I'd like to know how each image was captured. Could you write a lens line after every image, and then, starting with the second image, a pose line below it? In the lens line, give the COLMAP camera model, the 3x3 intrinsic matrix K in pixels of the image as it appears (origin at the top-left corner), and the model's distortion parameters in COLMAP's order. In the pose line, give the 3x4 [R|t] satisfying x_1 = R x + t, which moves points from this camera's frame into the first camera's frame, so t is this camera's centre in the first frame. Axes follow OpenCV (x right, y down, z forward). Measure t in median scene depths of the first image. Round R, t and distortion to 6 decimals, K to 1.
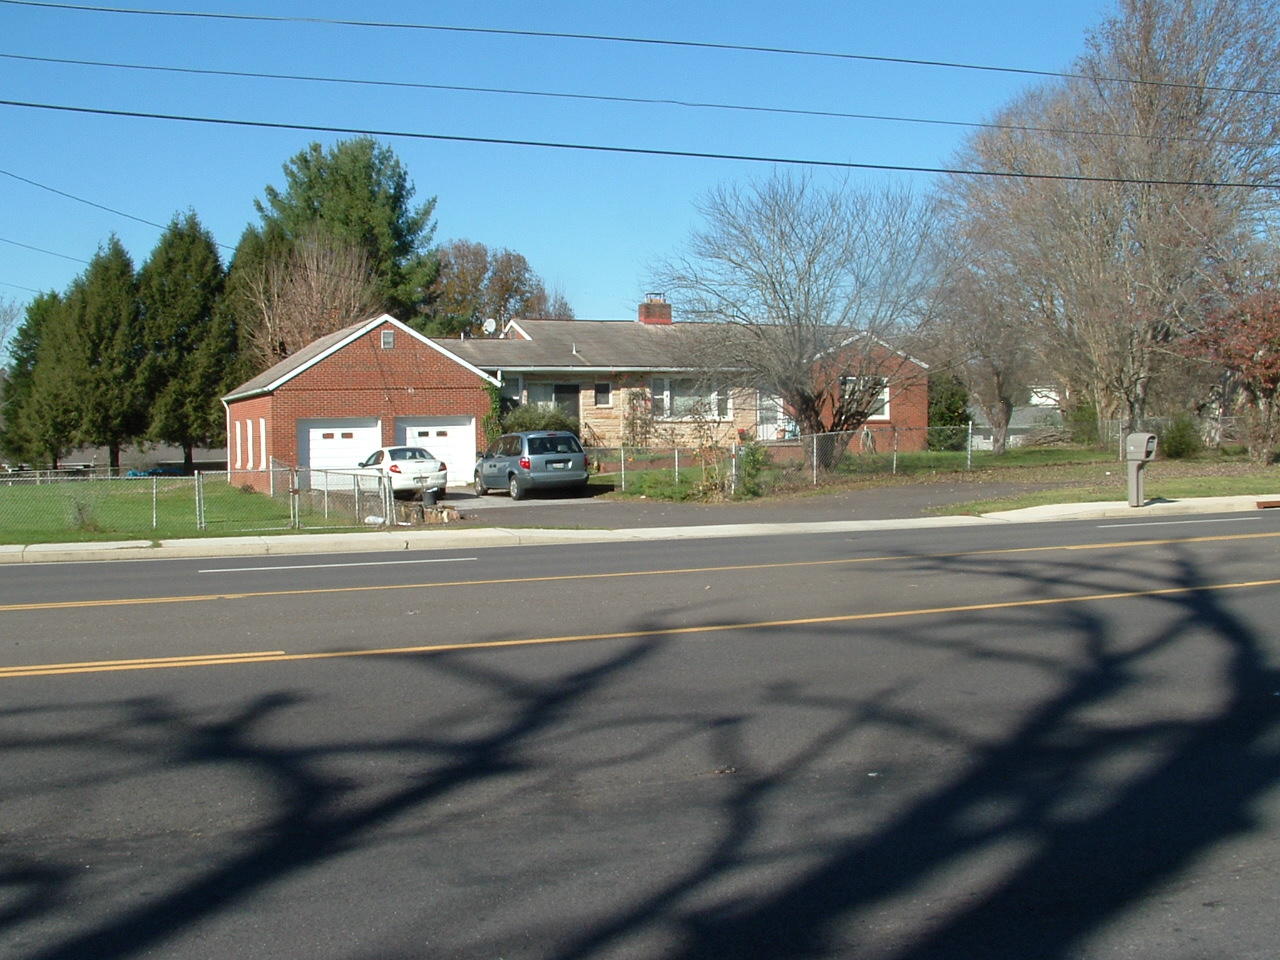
lens RADIAL K [[1494.4, 0, 647.0], [0, 1494.4, 515.0], [0, 0, 1]] dist [-0.248588, 0.274227]
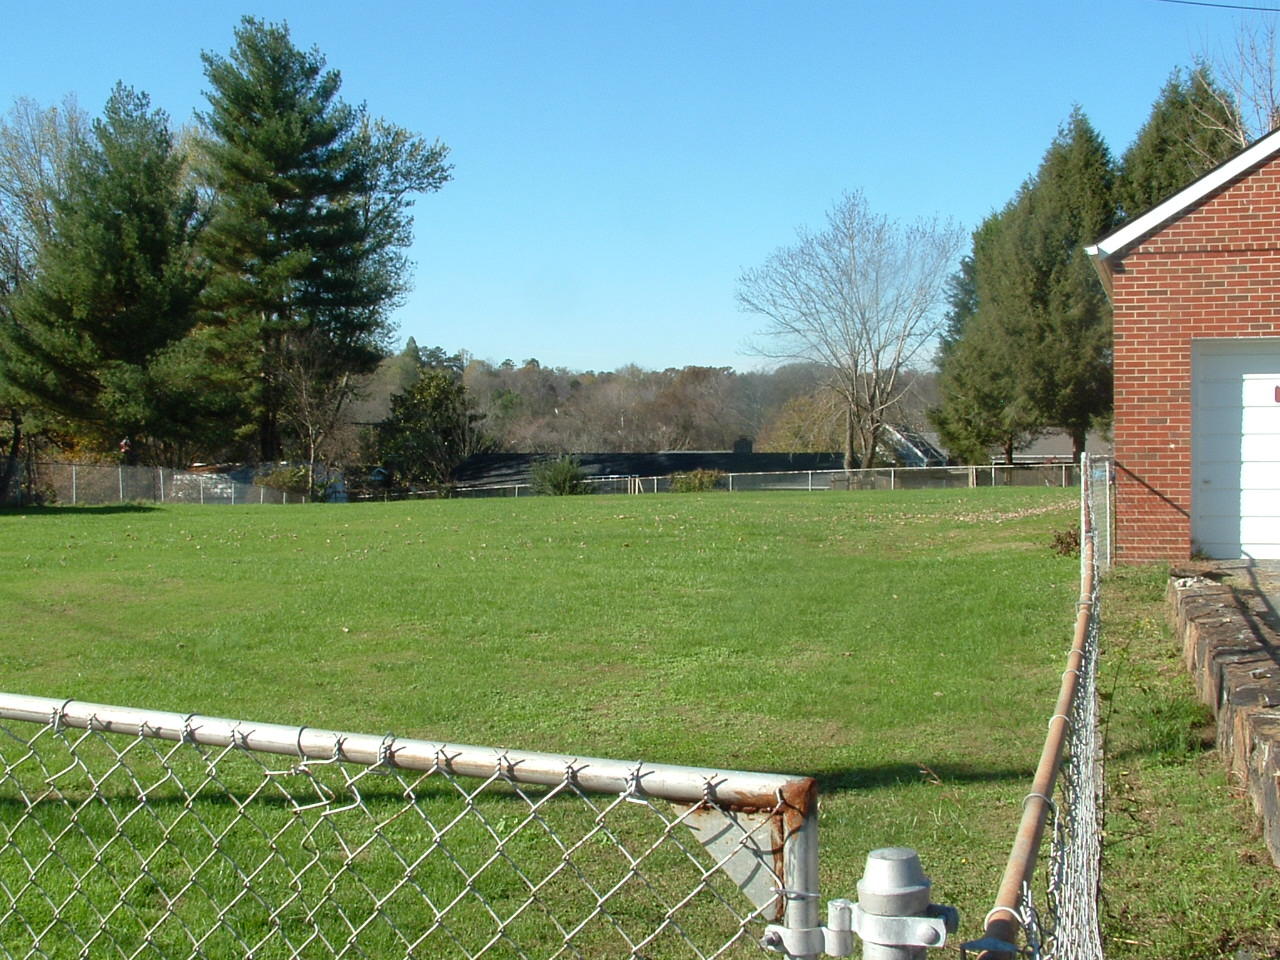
lens RADIAL K [[1494.4, 0, 647.0], [0, 1494.4, 515.0], [0, 0, 1]] dist [-0.248588, 0.274227]
pose [[0.733166, 0.037196, -0.679032, -0.062466], [-0.032142, 0.999282, 0.020035, -0.017054], [0.679290, 0.007137, 0.733835, 0.399476]]
